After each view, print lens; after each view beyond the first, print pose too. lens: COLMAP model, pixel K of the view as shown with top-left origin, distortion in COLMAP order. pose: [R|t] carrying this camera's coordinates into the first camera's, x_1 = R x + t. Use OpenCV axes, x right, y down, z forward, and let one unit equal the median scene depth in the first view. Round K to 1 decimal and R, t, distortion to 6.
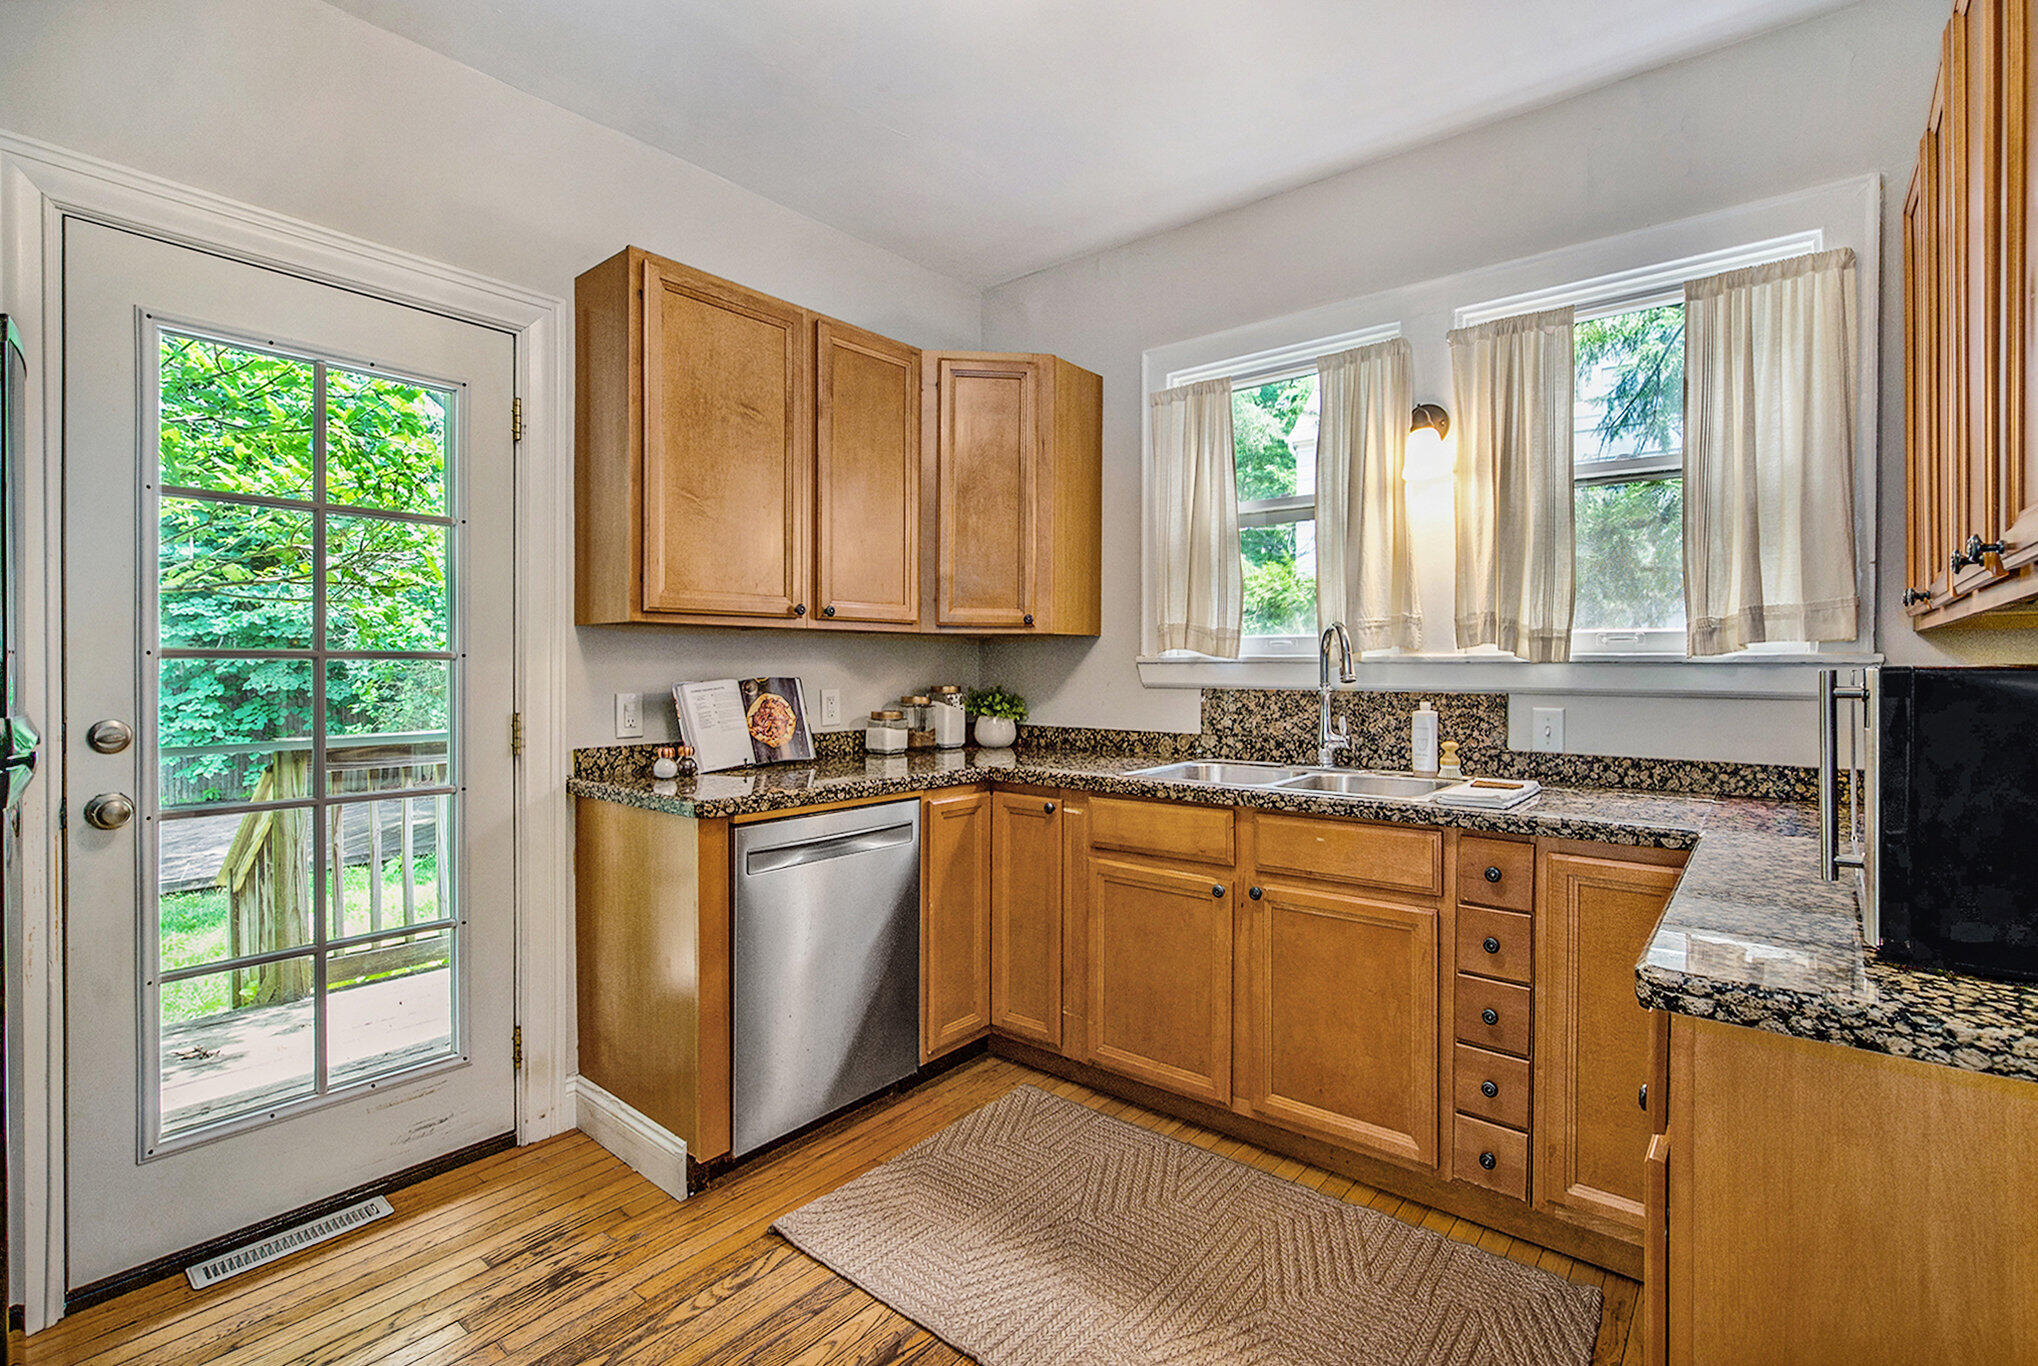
lens RADIAL K [[934.9, 0, 1010.8], [0, 934.9, 670.7], [0, 0, 1]] dist [-0.004314, -0.000246]
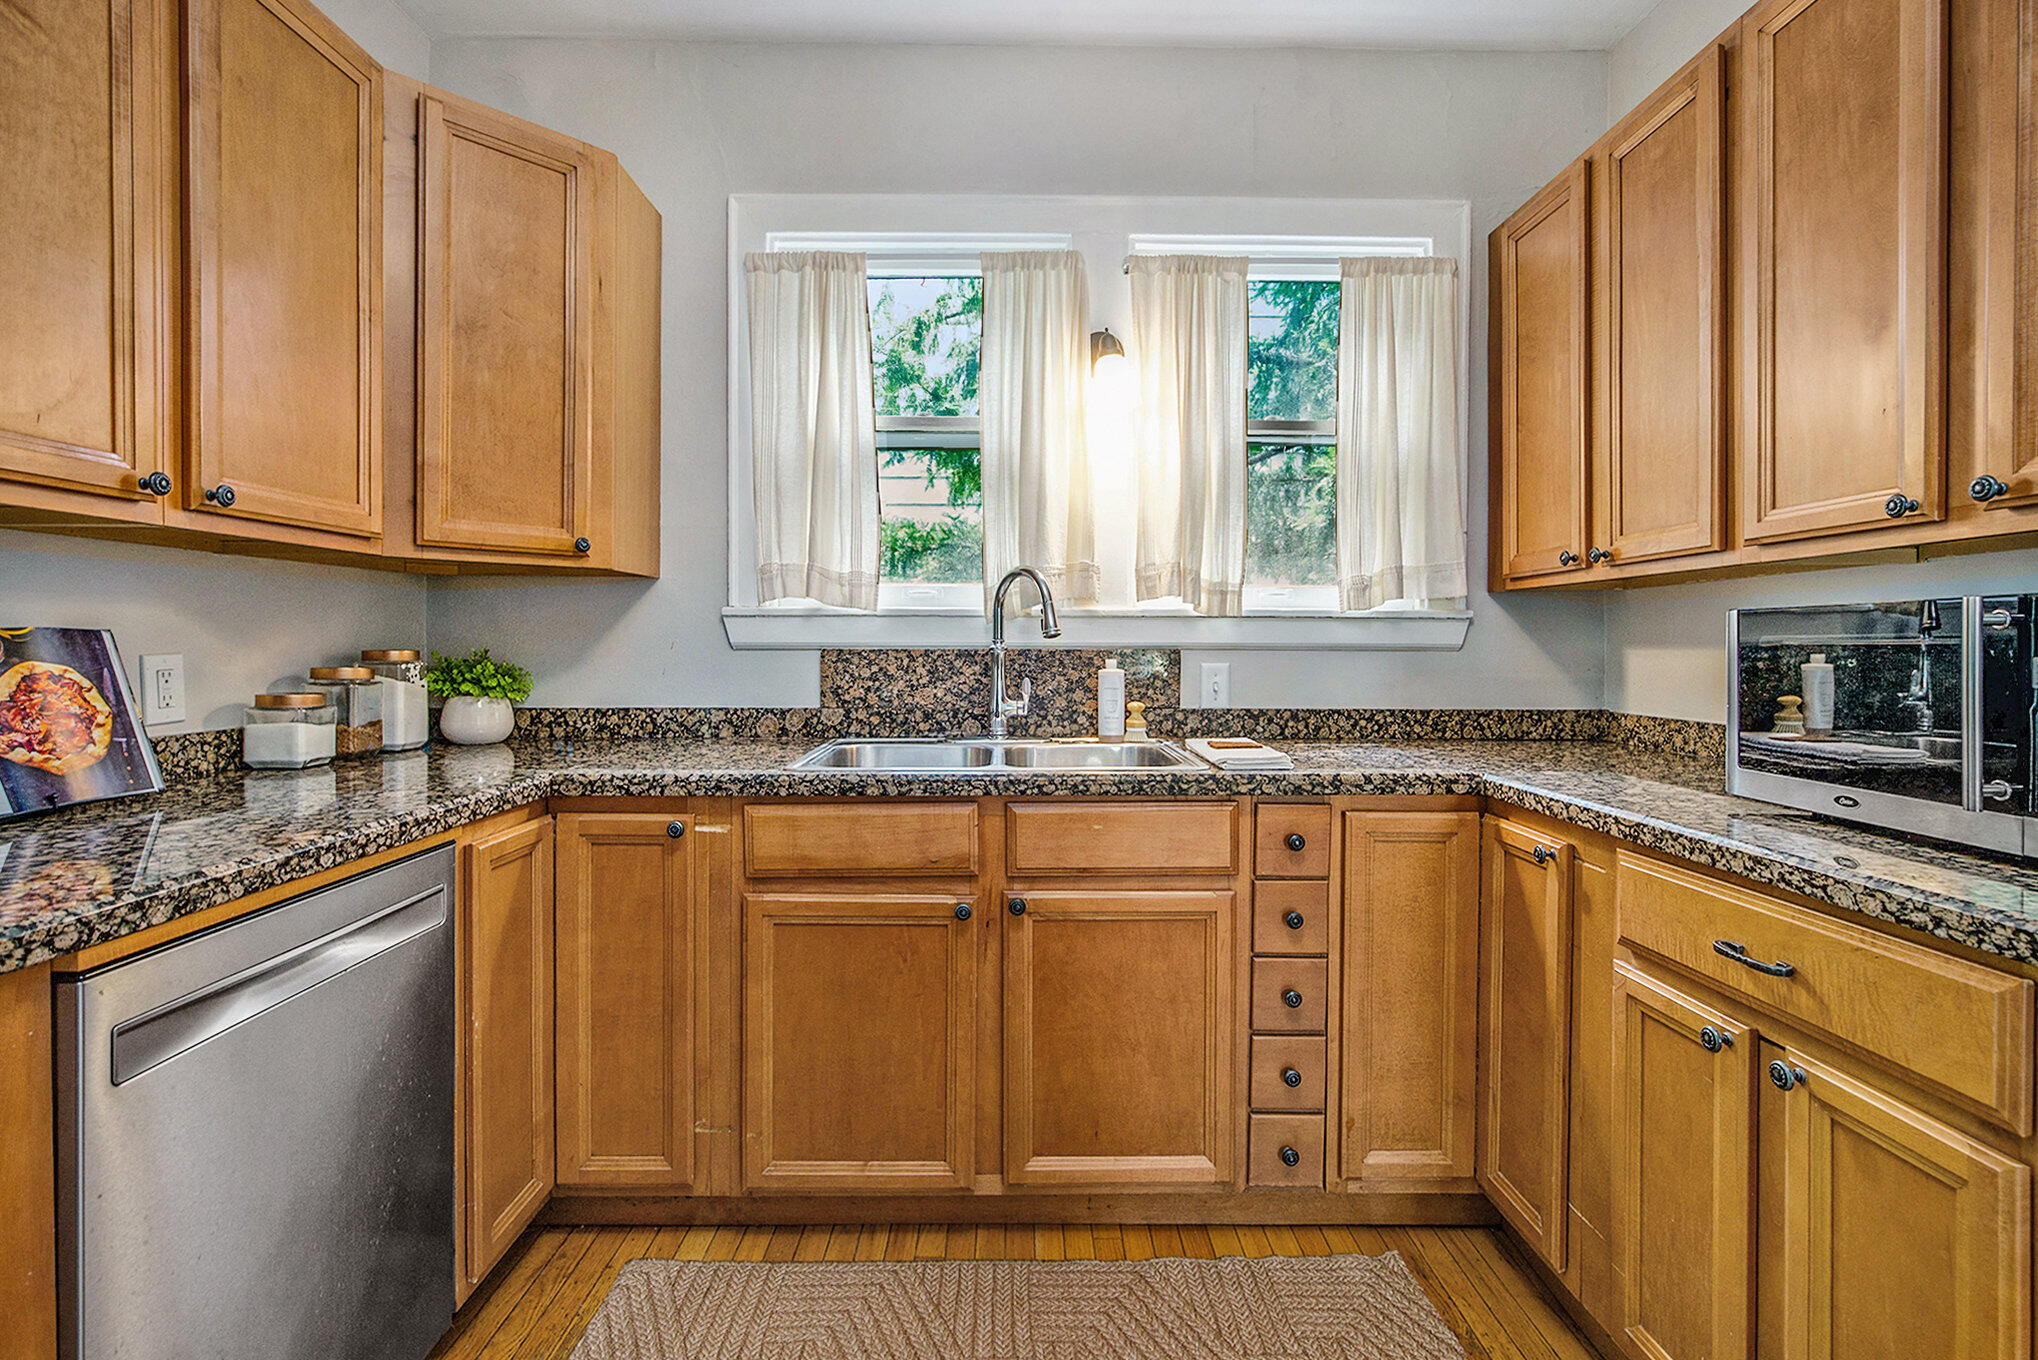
lens RADIAL K [[934.9, 0, 1030.5], [0, 934.9, 654.3], [0, 0, 1]] dist [-0.004314, -0.000246]
pose [[0.761060, -0.007909, 0.648633, -0.192208], [0.002057, 0.999950, 0.009780, 0.018351], [-0.648678, -0.006109, 0.761038, 0.339267]]
